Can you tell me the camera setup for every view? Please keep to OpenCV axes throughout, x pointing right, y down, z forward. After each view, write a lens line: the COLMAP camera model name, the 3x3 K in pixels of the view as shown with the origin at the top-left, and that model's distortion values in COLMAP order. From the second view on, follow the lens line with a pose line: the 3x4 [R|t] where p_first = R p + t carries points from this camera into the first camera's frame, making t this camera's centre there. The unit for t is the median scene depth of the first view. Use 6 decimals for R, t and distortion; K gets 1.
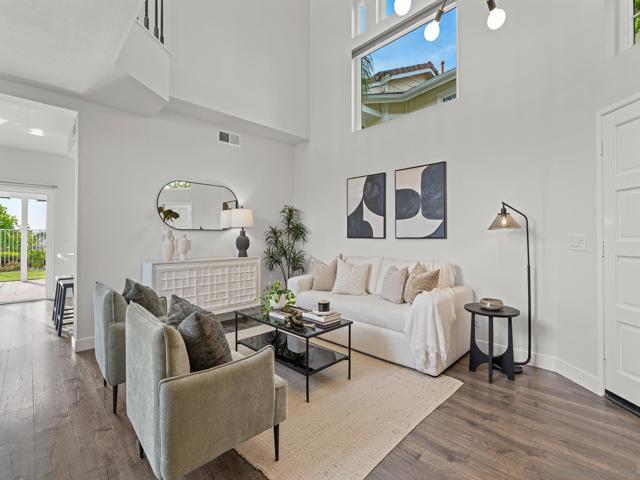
lens RADIAL K [[292.1, 0, 316.8], [0, 292.1, 233.9], [0, 0, 1]] dist [-0.003320, 0.001585]
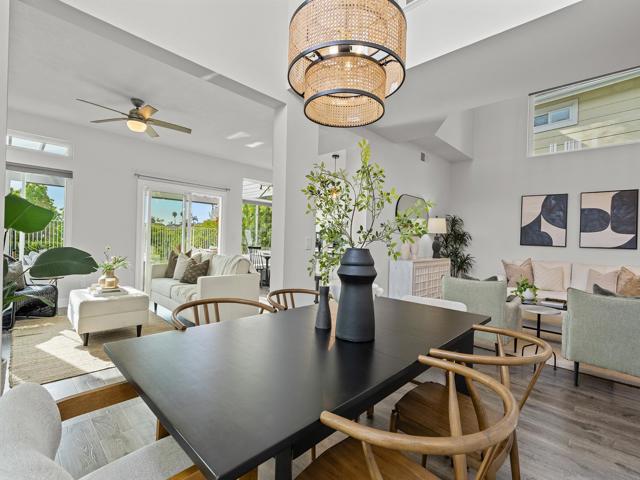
lens RADIAL K [[292.1, 0, 324.7], [0, 292.1, 236.6], [0, 0, 1]] dist [-0.003320, 0.001585]
pose [[0.998628, 0.030802, 0.042355, -0.853660], [-0.031282, 0.999453, 0.010710, -0.009189], [-0.042002, -0.012020, 0.999045, -0.197309]]
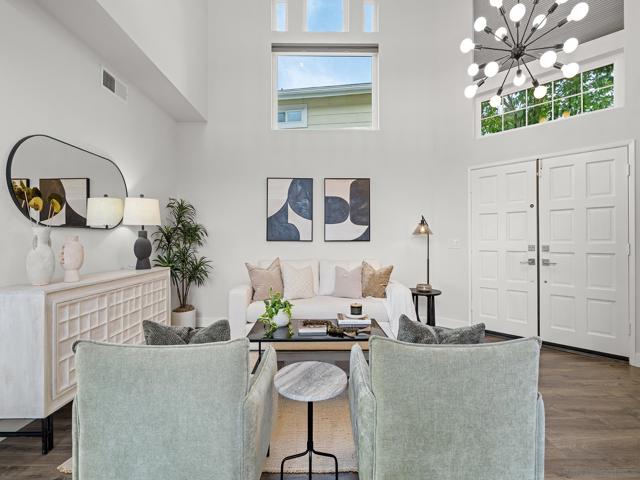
lens RADIAL K [[292.1, 0, 316.0], [0, 292.1, 238.1], [0, 0, 1]] dist [-0.003320, 0.001585]
pose [[0.690746, 0.003578, 0.723088, -0.523092], [-0.009079, 0.999952, 0.003725, 0.000205], [-0.723040, -0.009138, 0.690746, 0.266945]]
